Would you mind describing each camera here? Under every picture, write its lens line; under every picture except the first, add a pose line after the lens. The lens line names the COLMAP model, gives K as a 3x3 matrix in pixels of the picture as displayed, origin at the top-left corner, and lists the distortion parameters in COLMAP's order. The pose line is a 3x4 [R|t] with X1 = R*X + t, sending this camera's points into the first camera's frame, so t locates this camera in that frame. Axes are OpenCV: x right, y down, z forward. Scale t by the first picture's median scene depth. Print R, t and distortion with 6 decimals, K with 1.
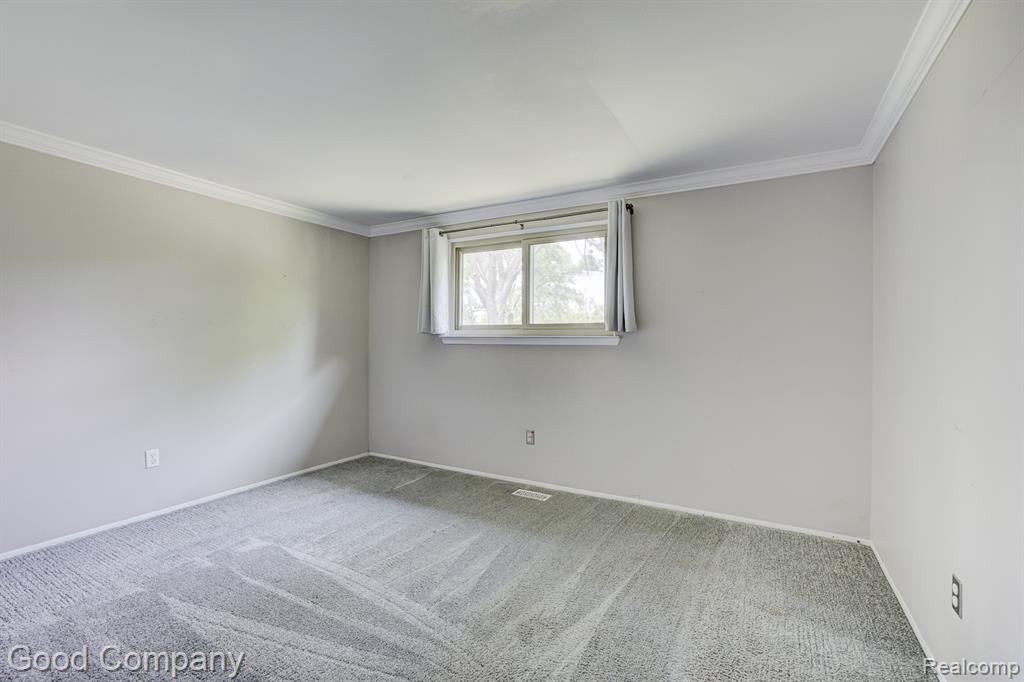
lens RADIAL K [[470.2, 0, 476.9], [0, 470.2, 348.8], [0, 0, 1]] dist [-0.029805, 0.013489]
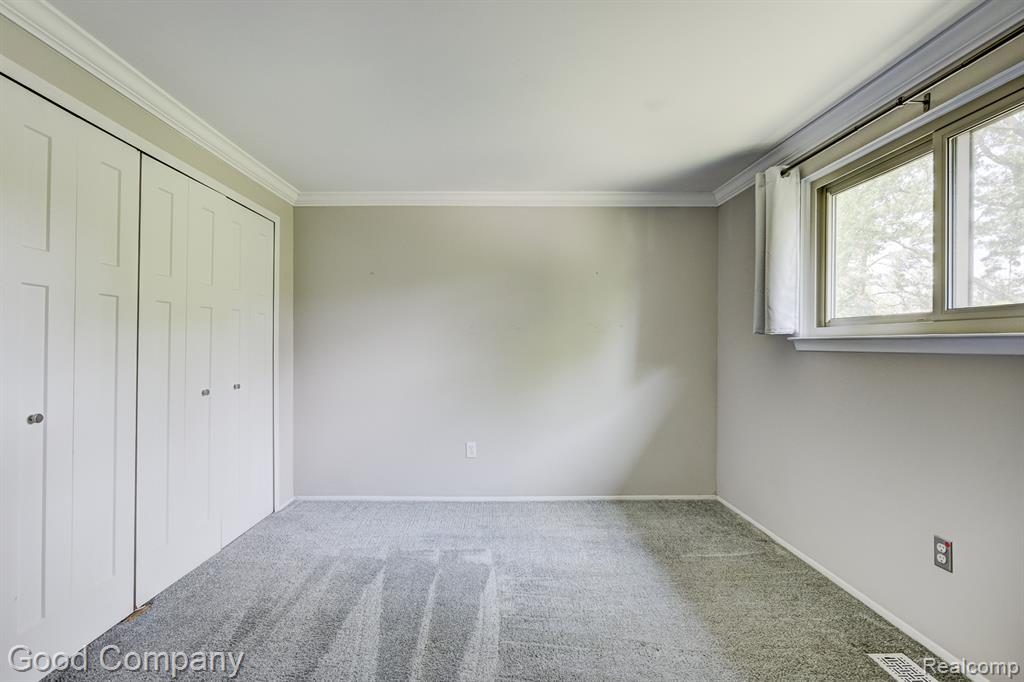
lens RADIAL K [[470.2, 0, 476.9], [0, 470.2, 348.8], [0, 0, 1]] dist [-0.029805, 0.013489]
pose [[0.515400, 0.001572, -0.856949, 0.249437], [-0.011440, 0.999922, -0.005046, -0.004945], [0.856874, 0.012404, 0.515377, 0.350034]]
